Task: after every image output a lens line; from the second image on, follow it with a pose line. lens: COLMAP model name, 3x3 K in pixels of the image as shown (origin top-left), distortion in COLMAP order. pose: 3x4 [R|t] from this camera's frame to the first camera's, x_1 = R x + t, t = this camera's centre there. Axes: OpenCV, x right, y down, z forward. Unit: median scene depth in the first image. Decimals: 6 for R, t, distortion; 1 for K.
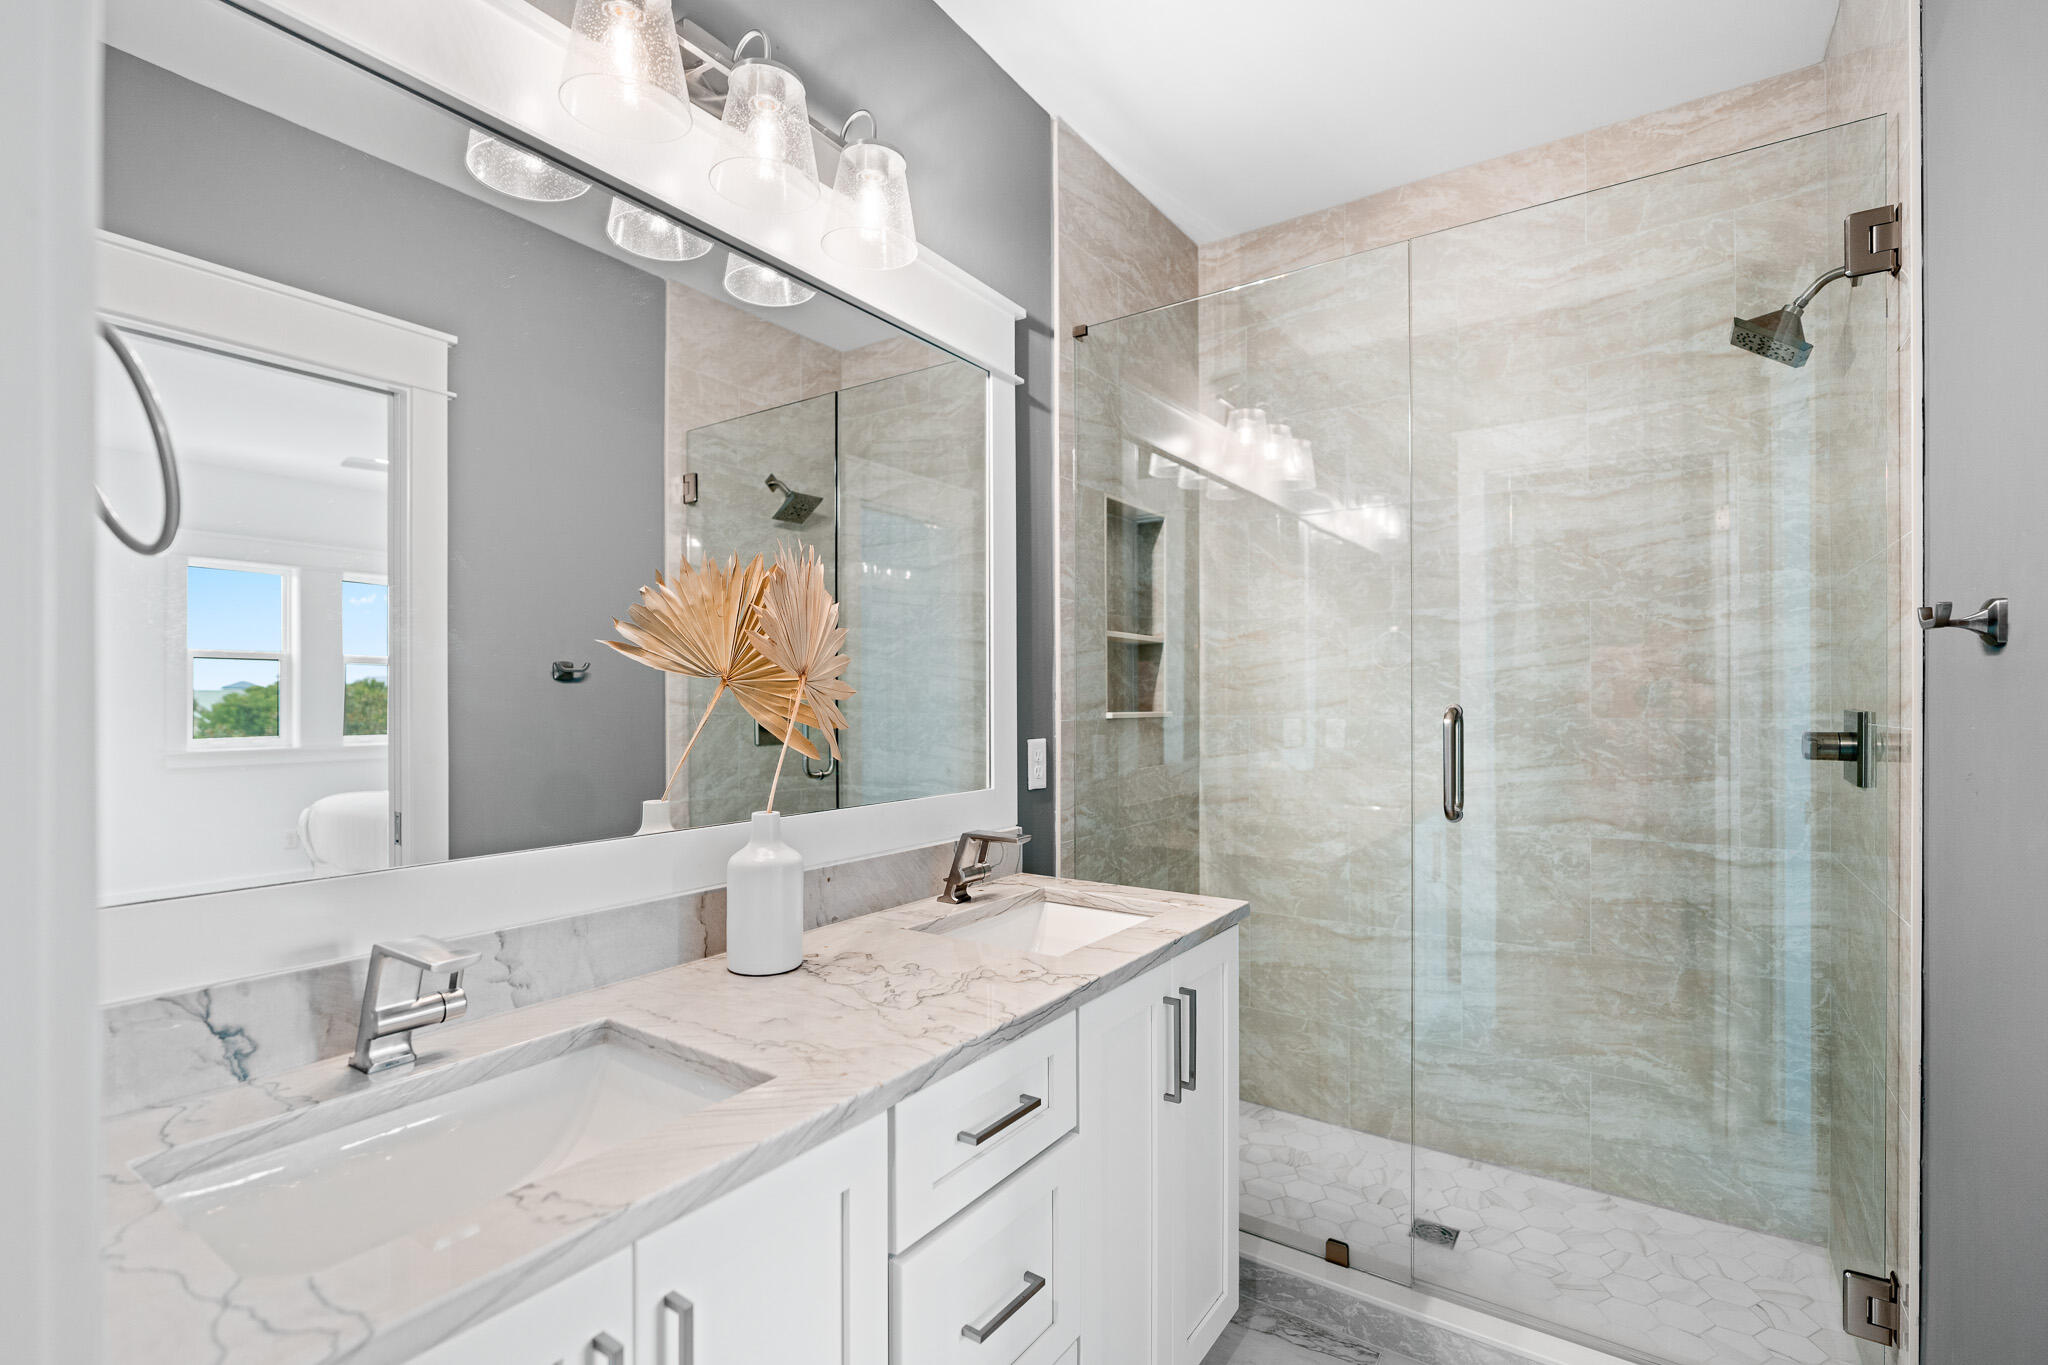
lens RADIAL K [[907.0, 0, 1021.9], [0, 907.0, 690.0], [0, 0, 1]] dist [-0.005308, 0.000078]
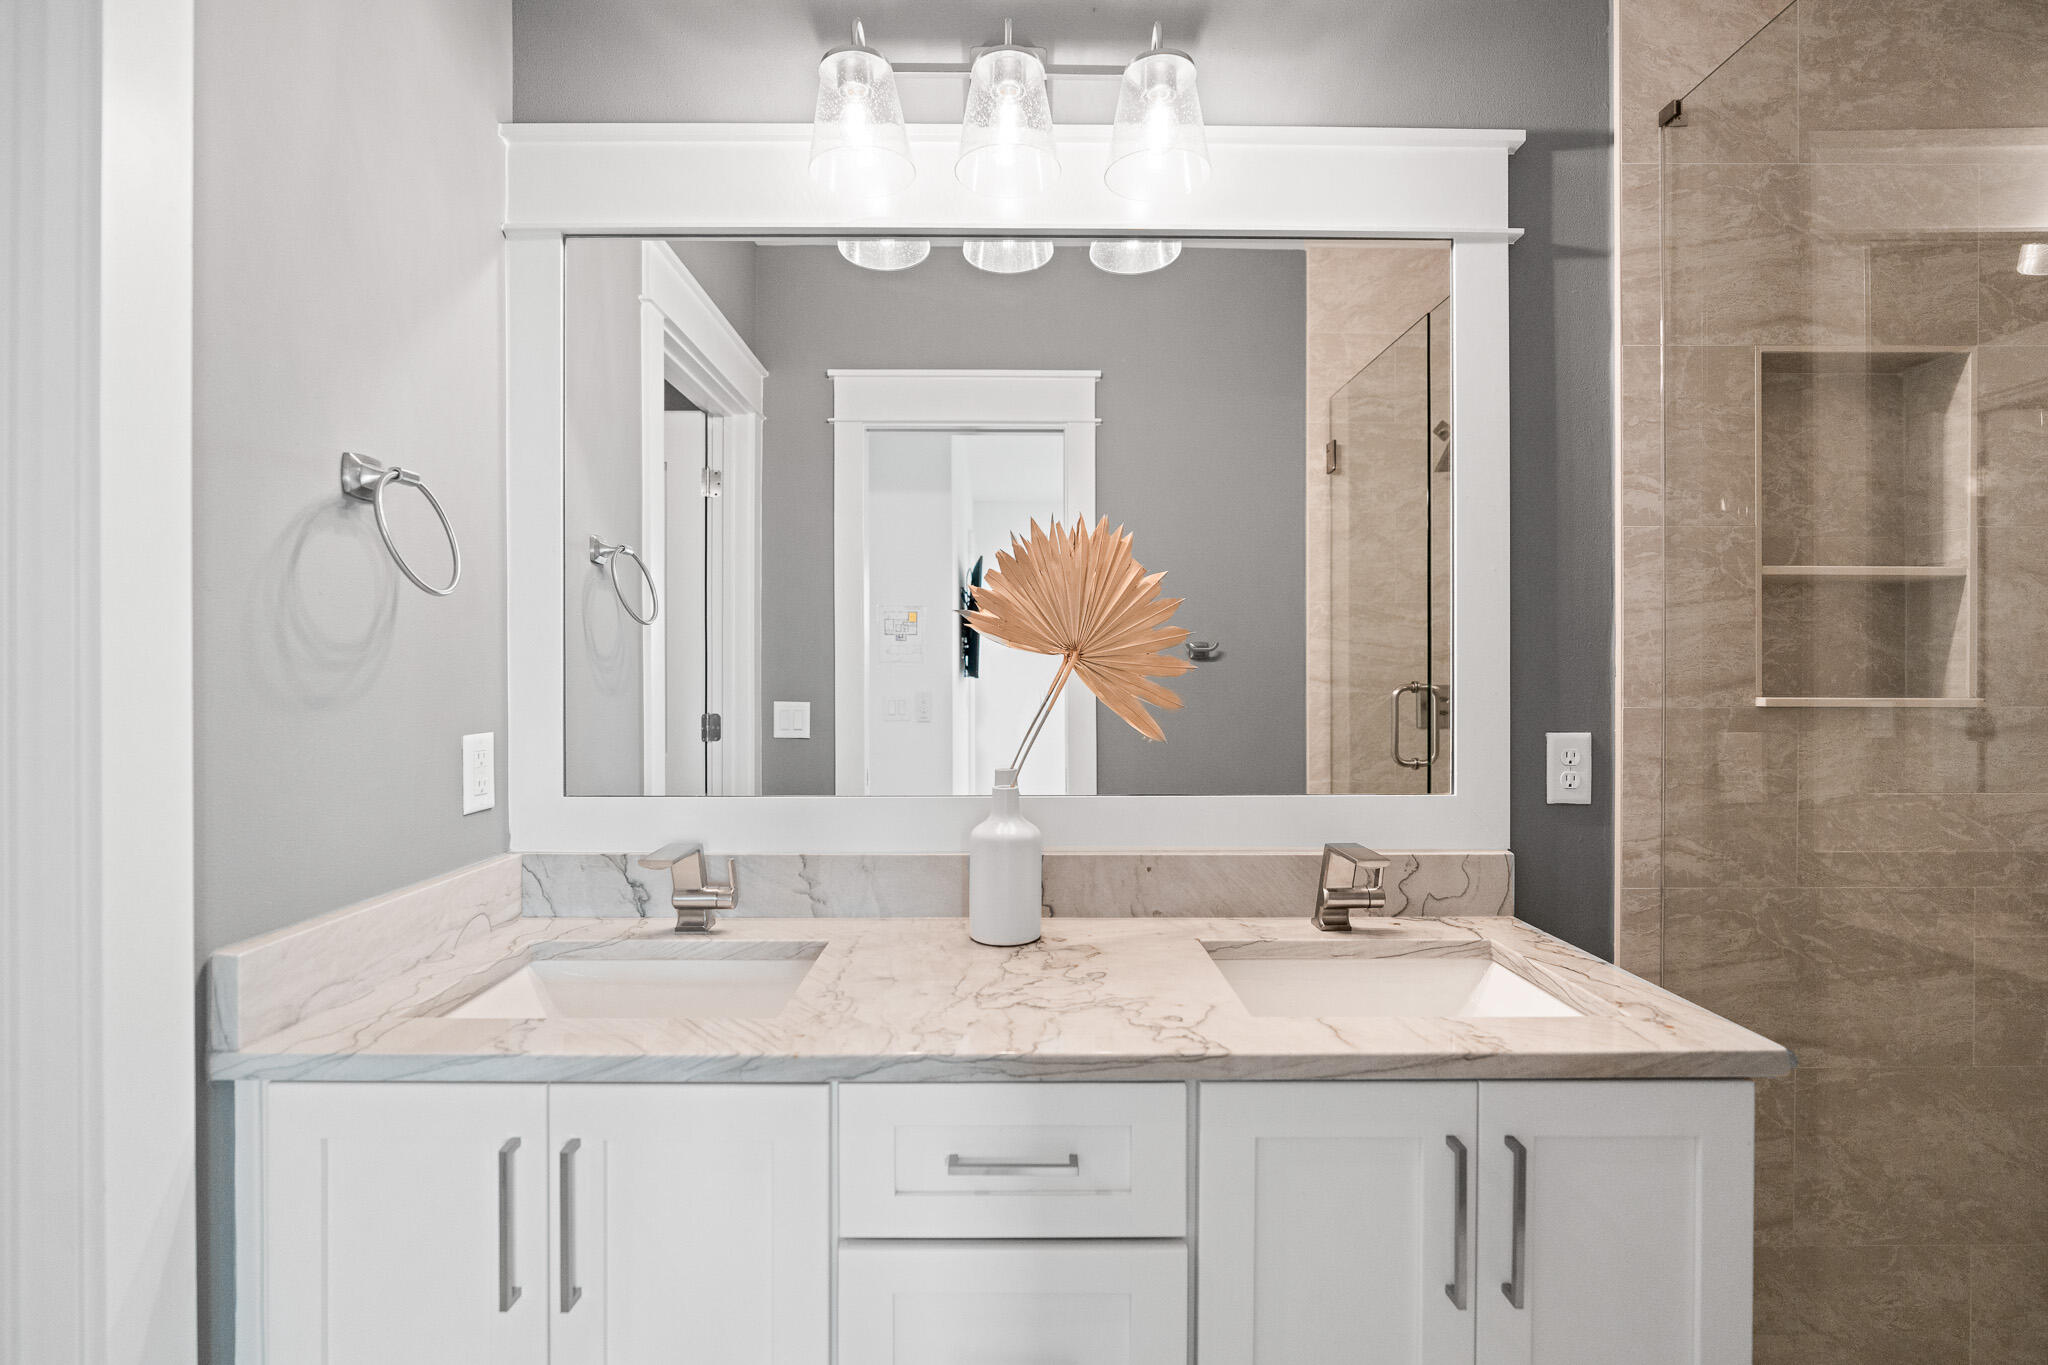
lens RADIAL K [[909.0, 0, 1023.5], [0, 909.0, 674.6], [0, 0, 1]] dist [-0.015533, 0.005592]
pose [[0.587709, -0.000861, -0.809072, 0.410438], [0.008326, 0.999953, 0.004983, 0.002949], [0.809030, -0.009665, 0.587688, 0.307578]]
